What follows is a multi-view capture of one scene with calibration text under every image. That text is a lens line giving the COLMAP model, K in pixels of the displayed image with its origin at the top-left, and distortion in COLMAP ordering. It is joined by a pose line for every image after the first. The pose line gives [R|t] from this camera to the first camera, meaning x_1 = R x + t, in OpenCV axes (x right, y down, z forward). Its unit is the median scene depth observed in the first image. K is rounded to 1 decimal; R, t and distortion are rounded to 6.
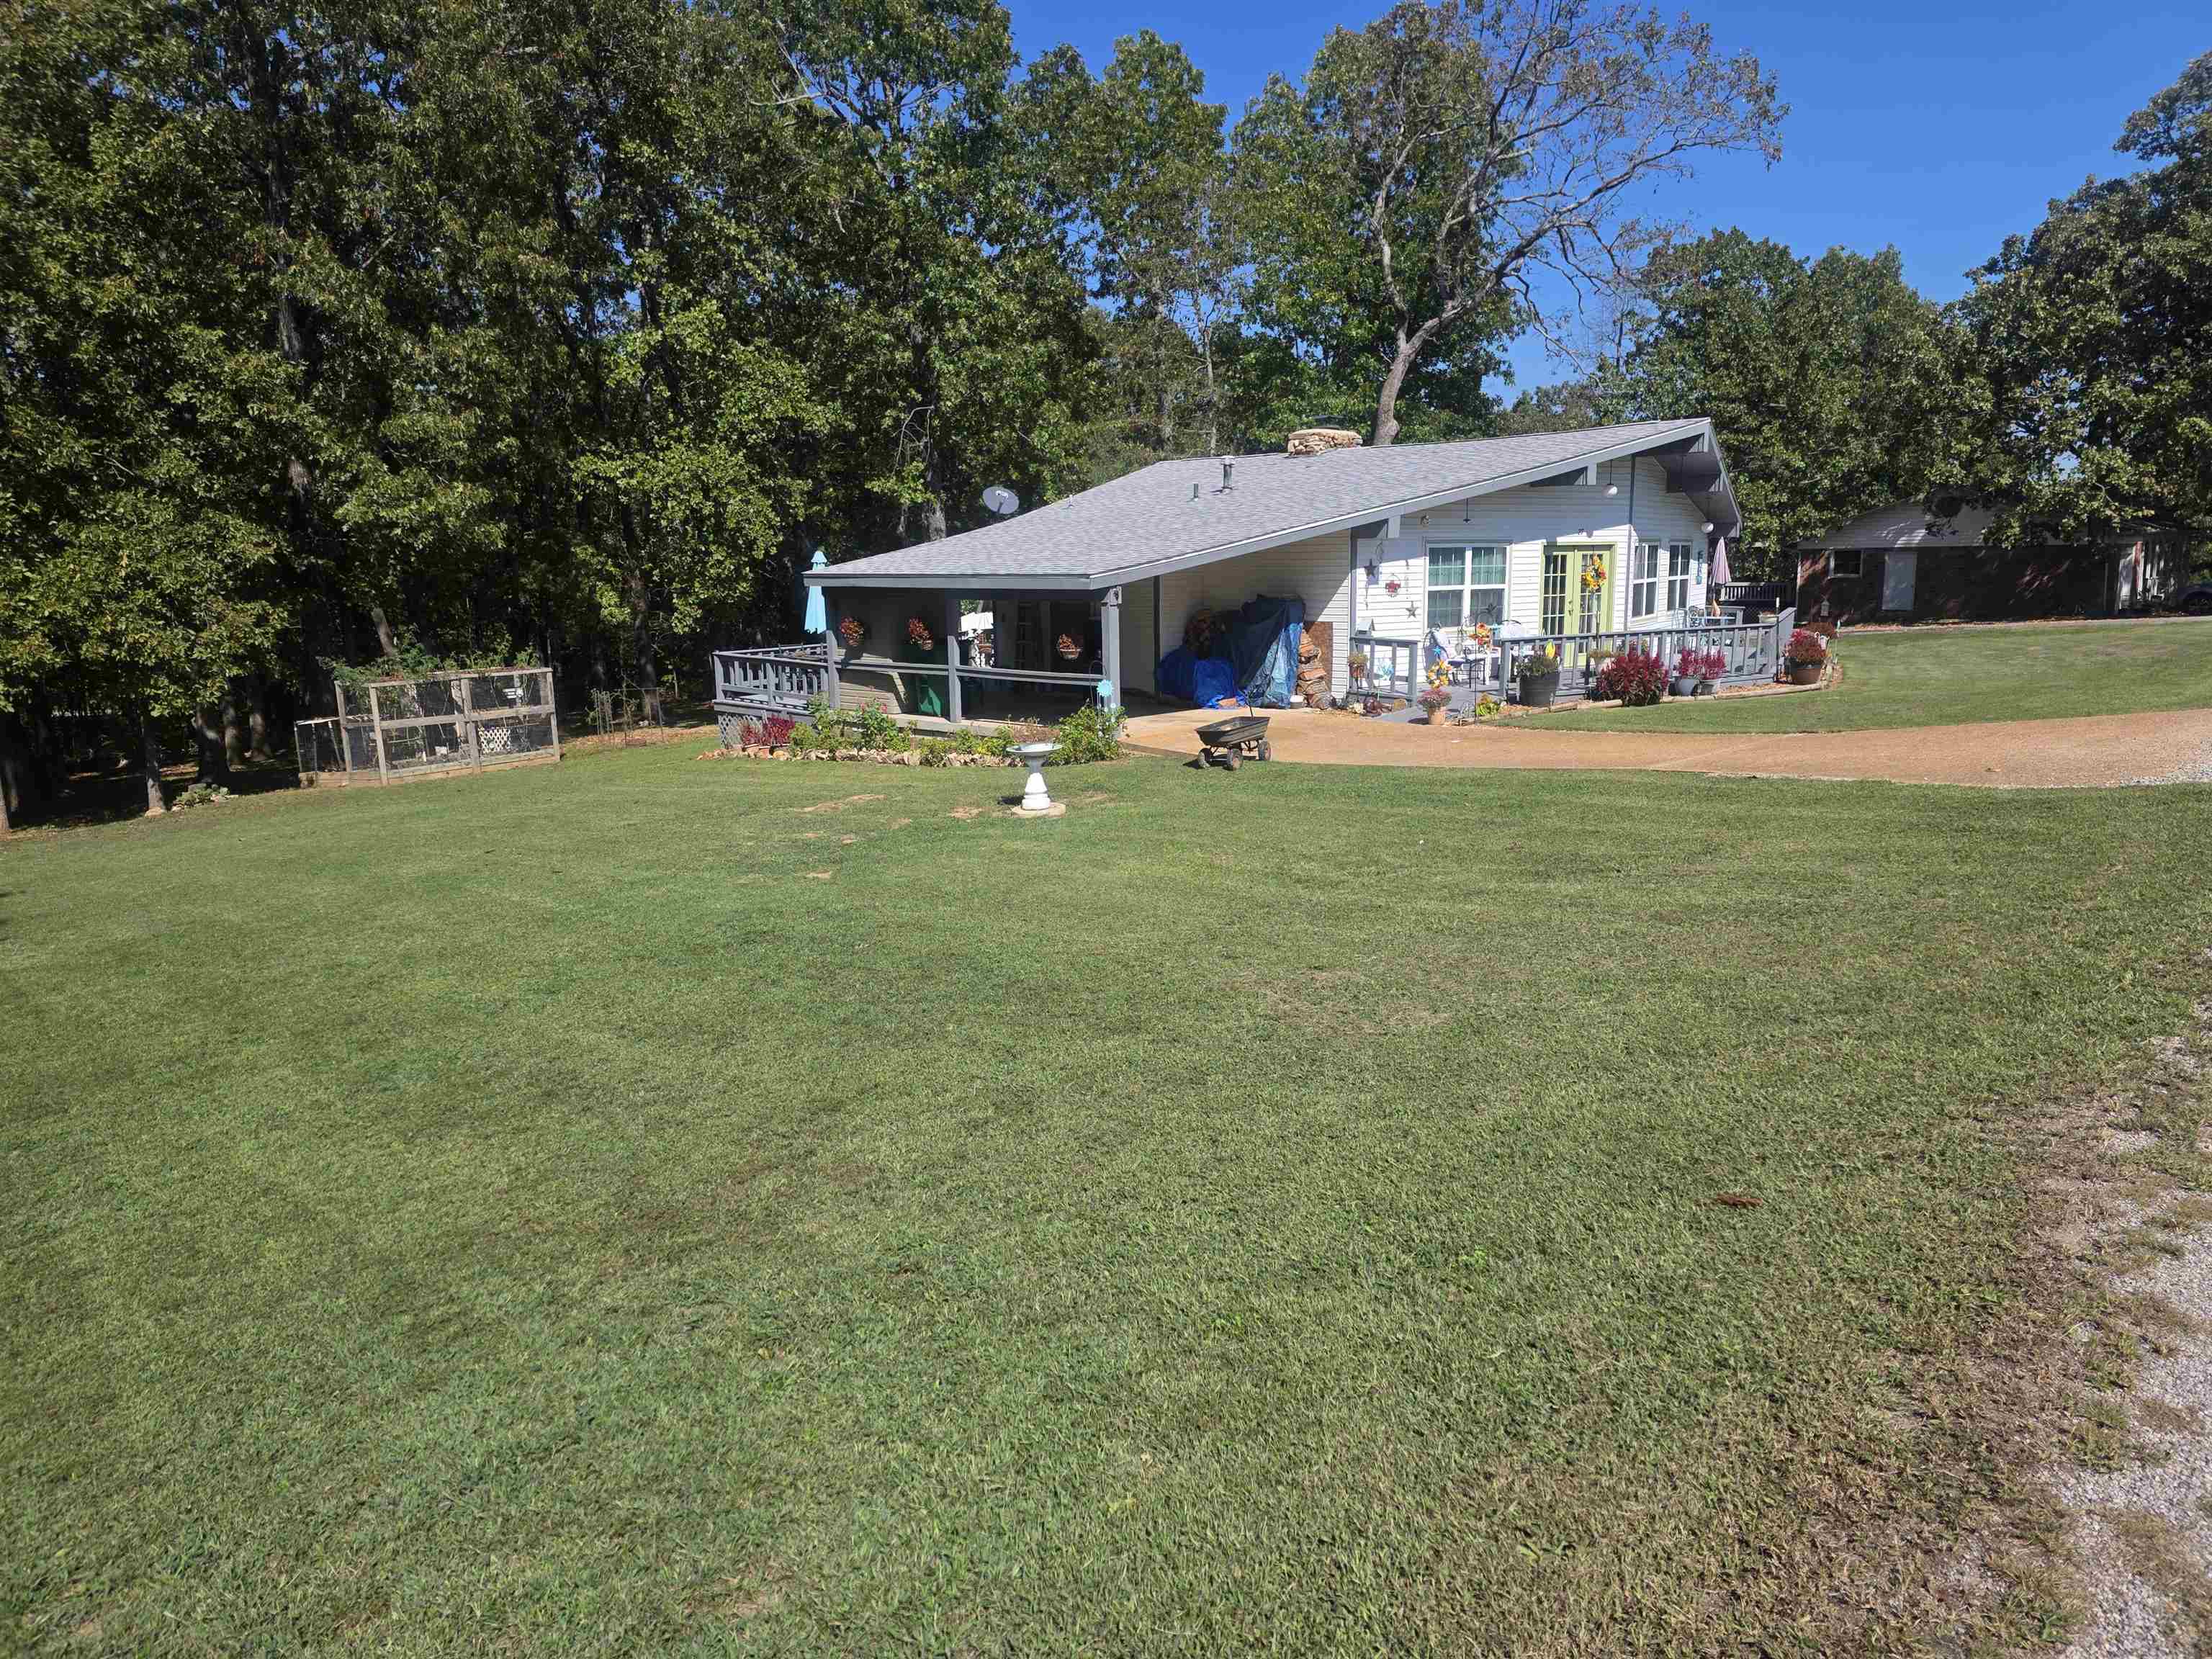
lens RADIAL K [[1469.3, 0, 1100.7], [0, 1469.3, 816.6], [0, 0, 1]] dist [0.057231, -0.064590]
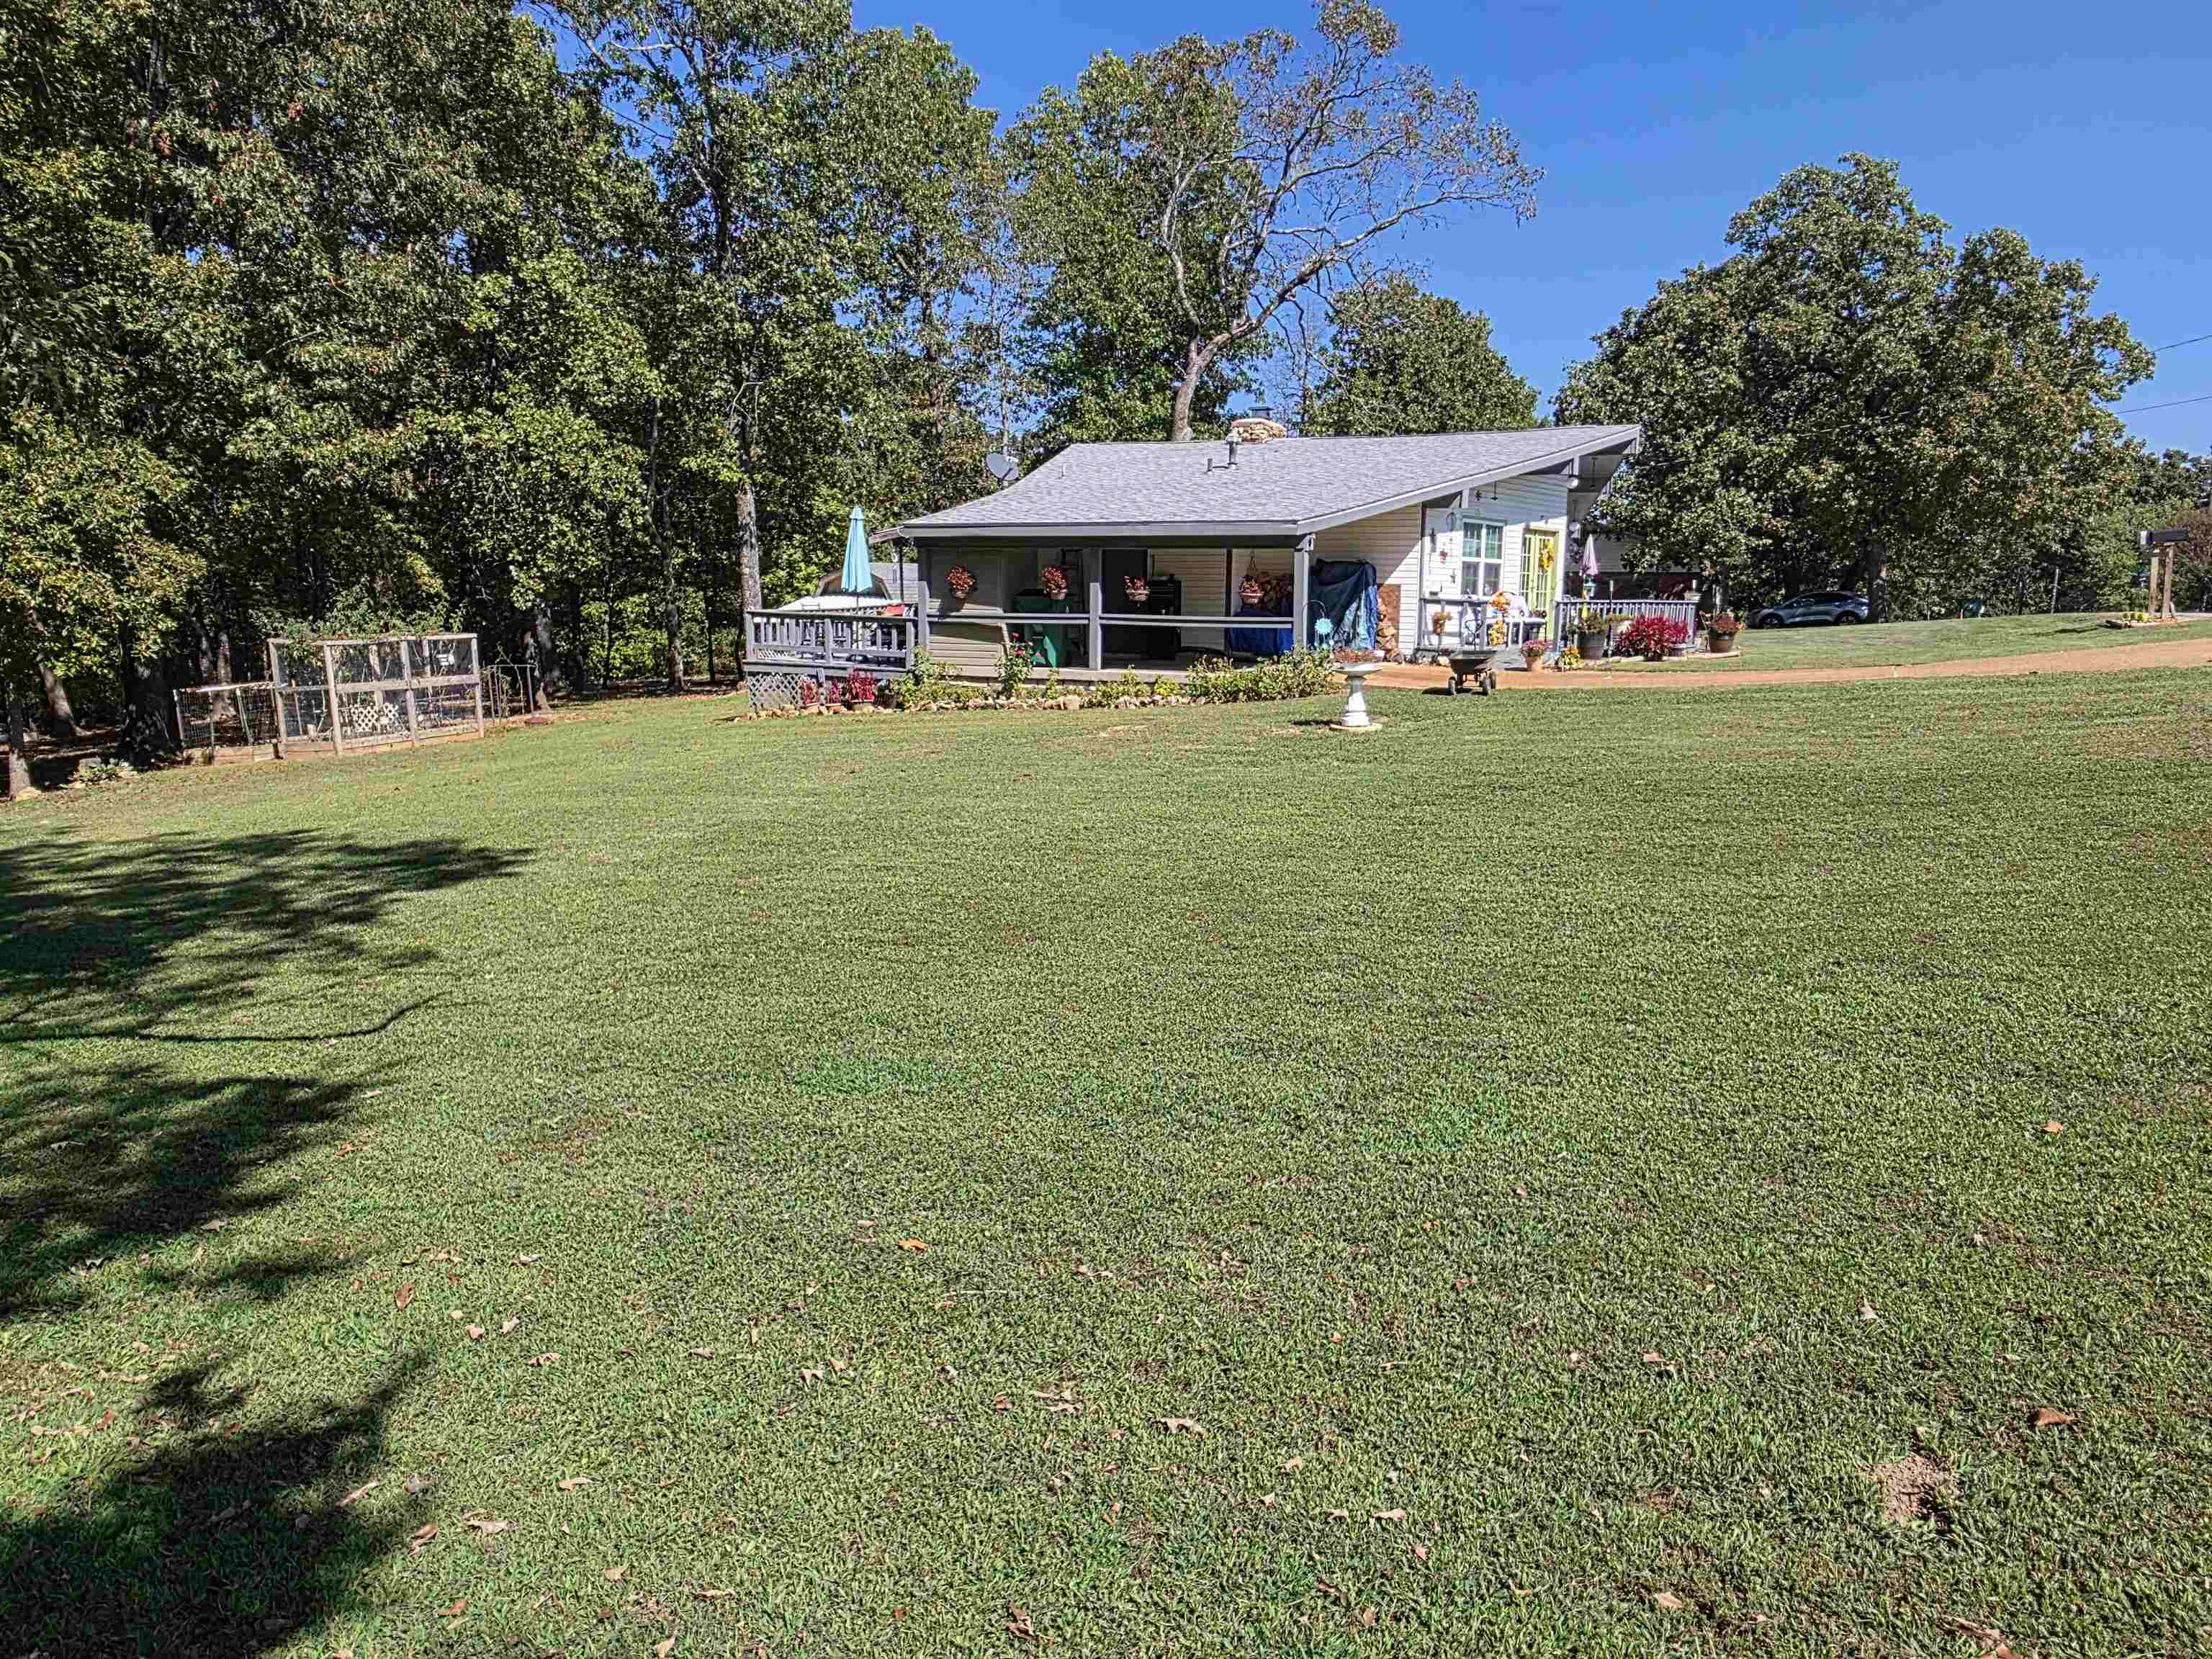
lens RADIAL K [[1522.3, 0, 1100.0], [0, 1522.3, 828.3], [0, 0, 1]] dist [-0.011084, -0.000497]
pose [[0.946694, -0.024573, 0.321196, -0.374488], [0.030660, 0.999433, -0.013908, 0.050875], [-0.320672, 0.023014, 0.946911, 0.009002]]
